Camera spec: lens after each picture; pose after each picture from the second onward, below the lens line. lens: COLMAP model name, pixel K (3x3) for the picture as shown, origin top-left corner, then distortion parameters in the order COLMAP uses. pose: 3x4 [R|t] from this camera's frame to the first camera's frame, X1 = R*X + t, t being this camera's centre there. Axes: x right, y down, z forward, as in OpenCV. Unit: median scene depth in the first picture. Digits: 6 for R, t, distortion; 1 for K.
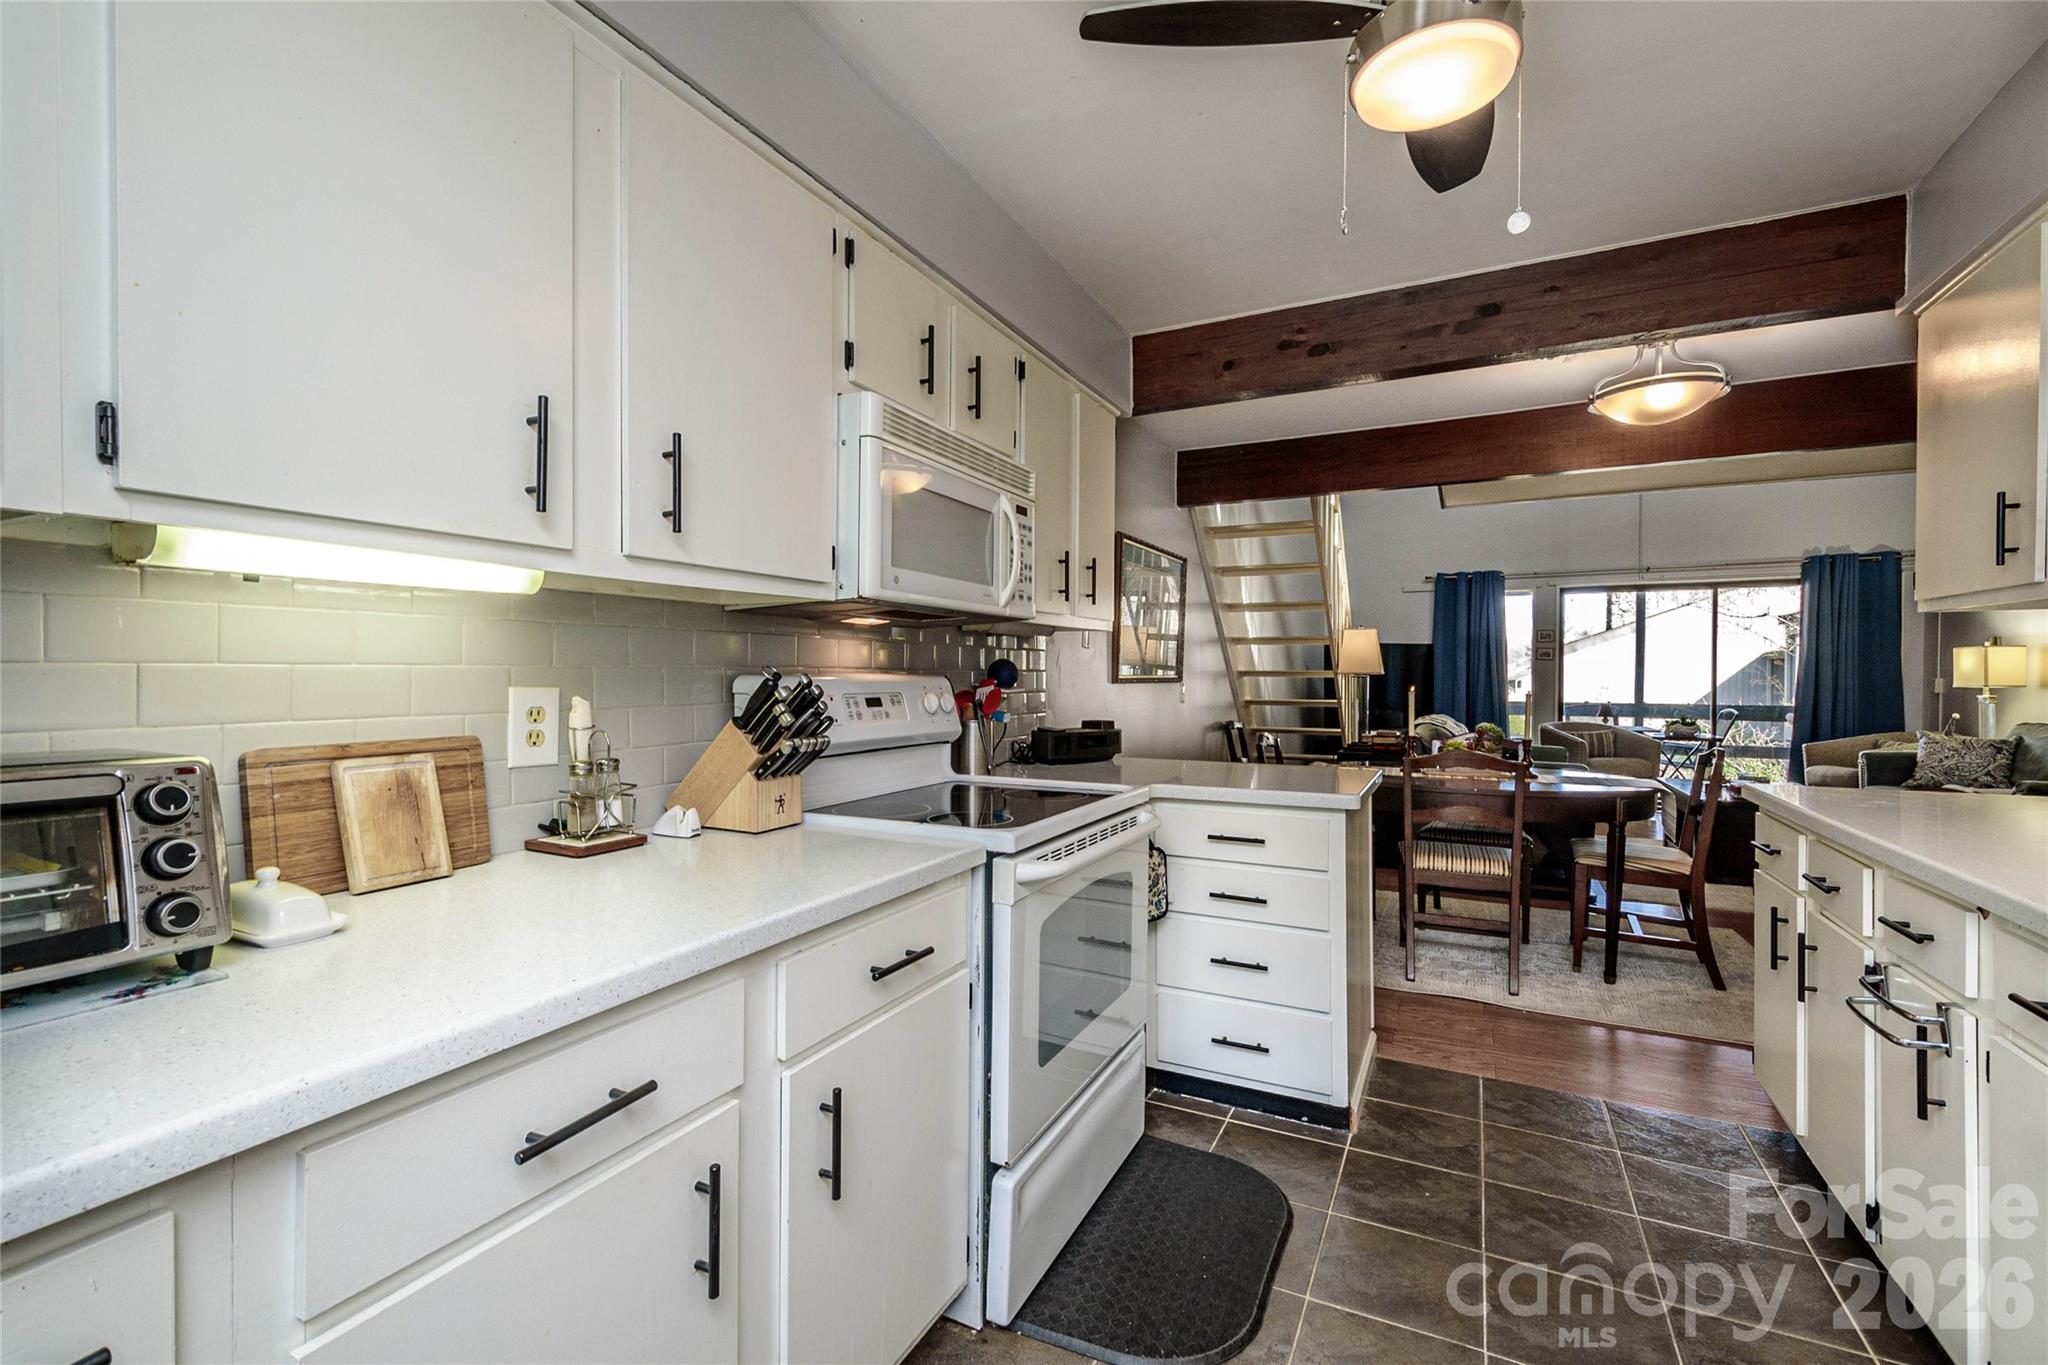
lens RADIAL K [[902.1, 0, 1013.9], [0, 902.1, 677.0], [0, 0, 1]] dist [0.011419, -0.003501]
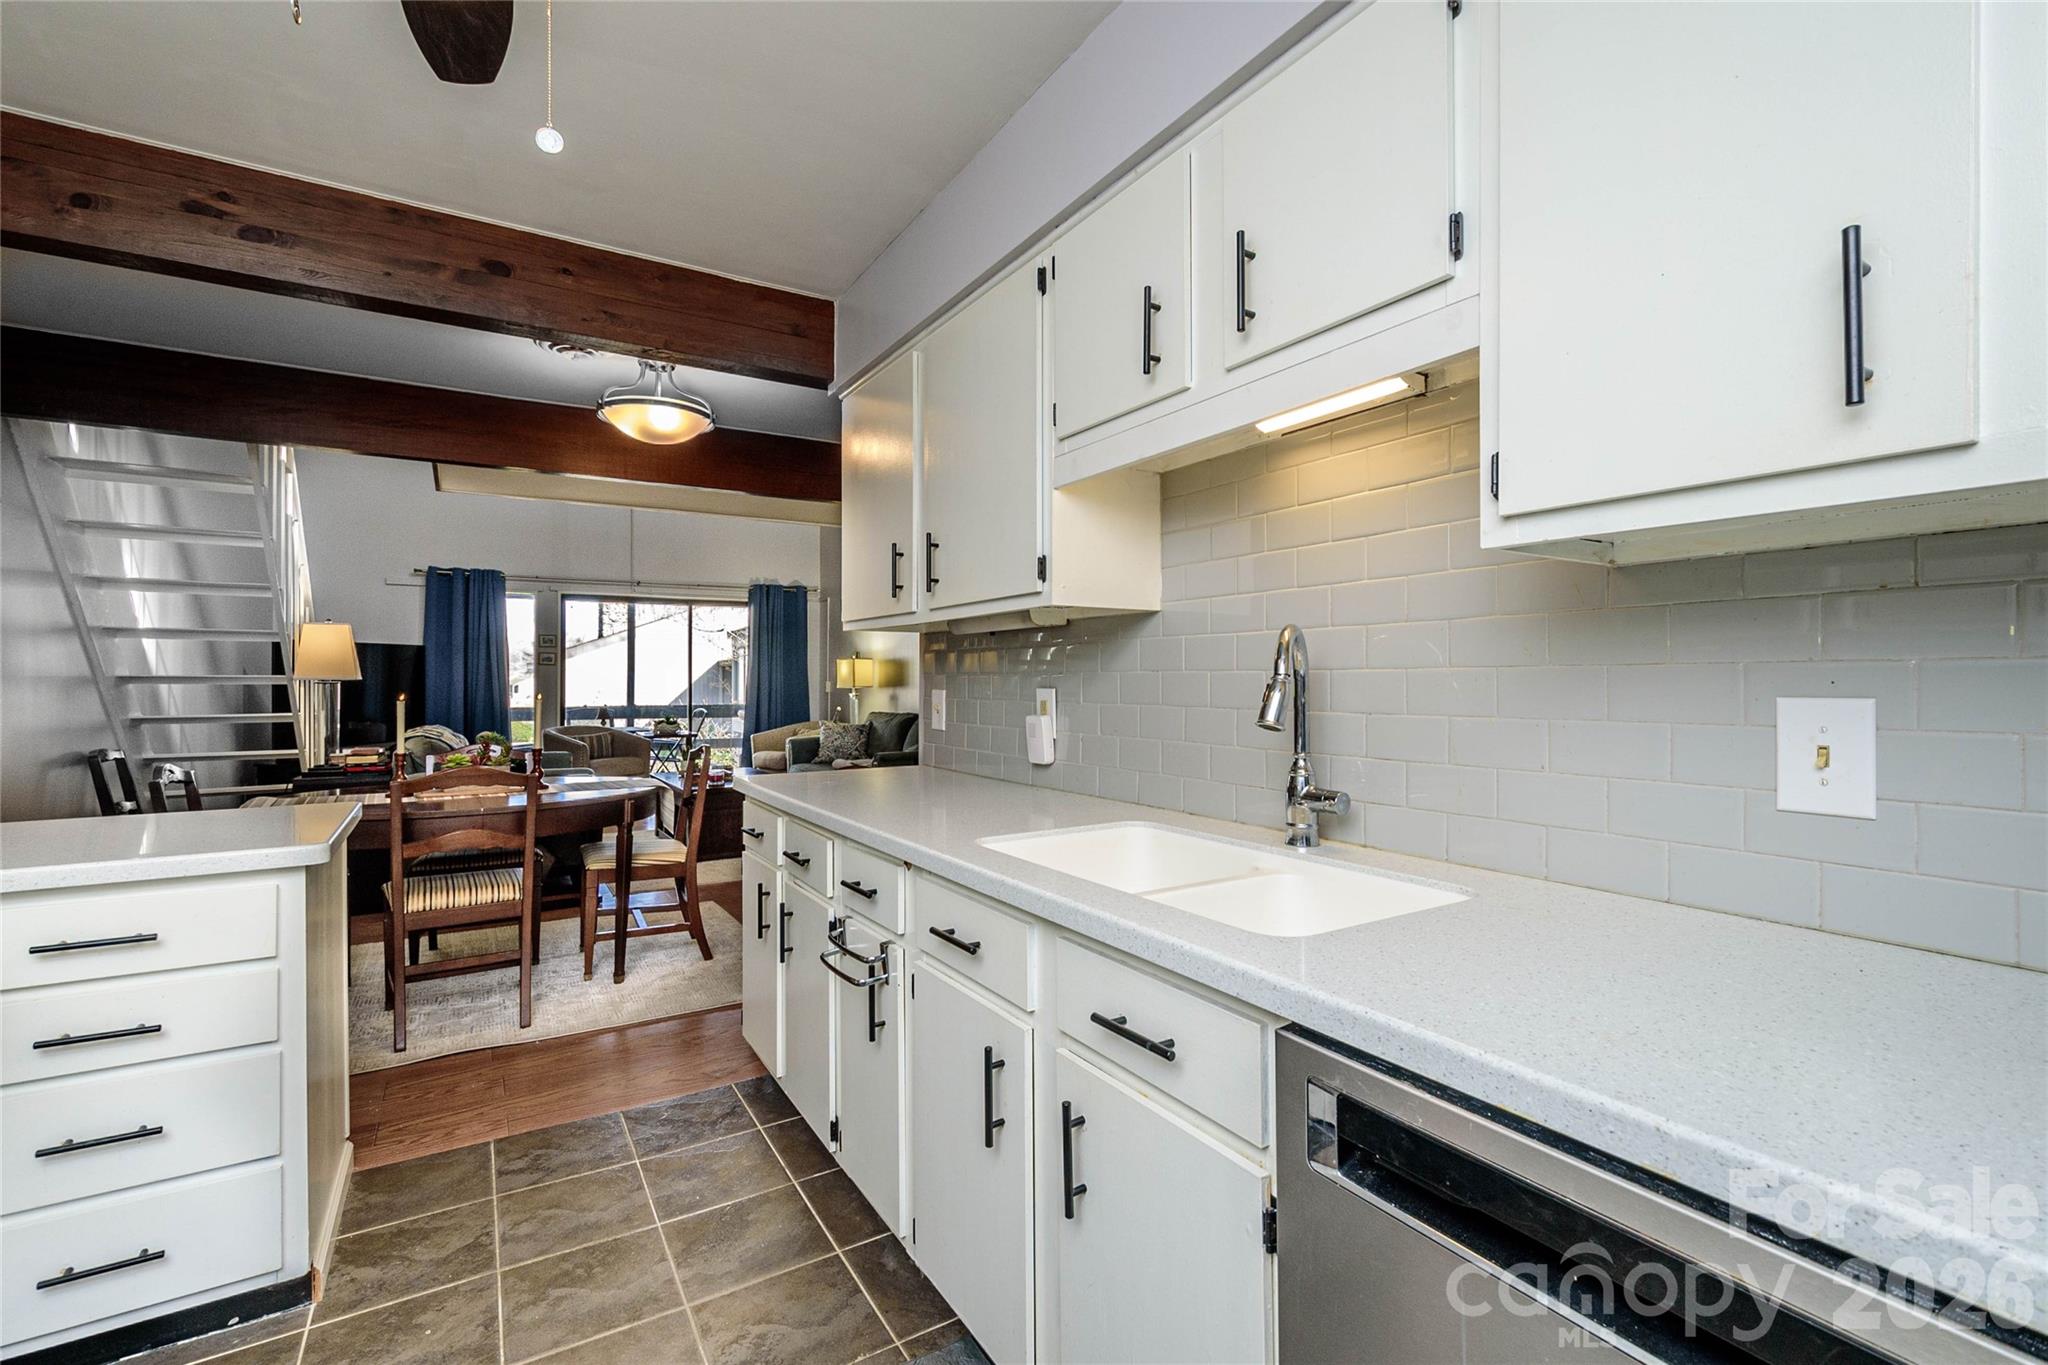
lens RADIAL K [[902.1, 0, 1031.4], [0, 902.1, 678.3], [0, 0, 1]] dist [0.011419, -0.003501]
pose [[0.517637, -0.001694, 0.855598, 0.026448], [0.005221, 0.999986, -0.001179, -0.000405], [-0.855584, 0.005077, 0.517639, 0.071908]]
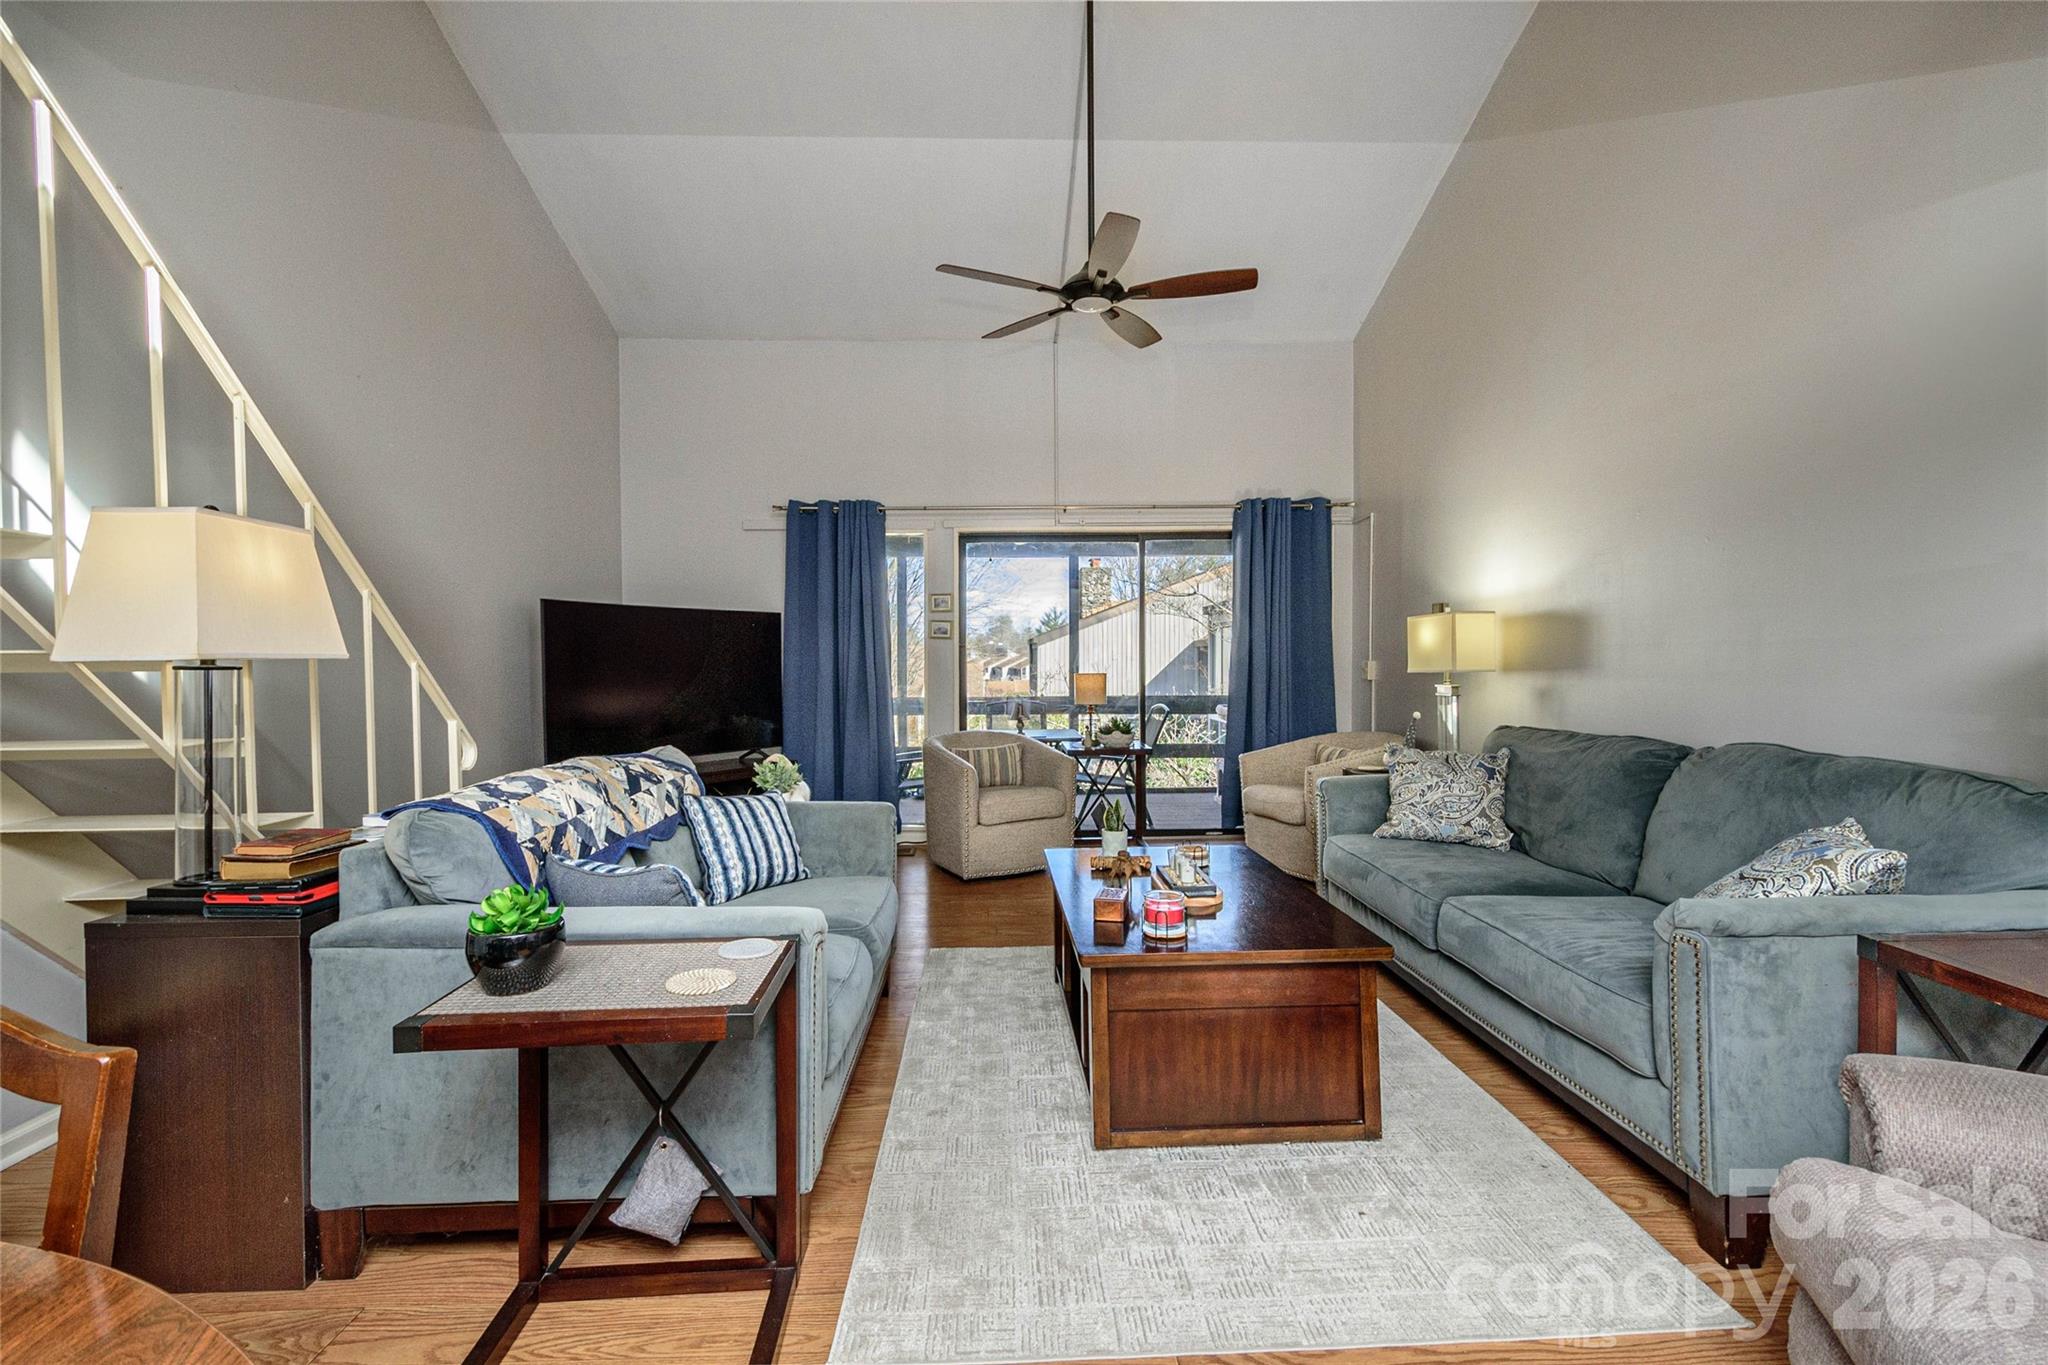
lens RADIAL K [[902.1, 0, 1019.3], [0, 902.1, 675.7], [0, 0, 1]] dist [0.011419, -0.003501]
pose [[0.876875, -0.015244, 0.480476, 0.818991], [0.011184, 0.999873, 0.011312, 0.003862], [-0.480588, -0.004545, 0.876935, 1.001256]]
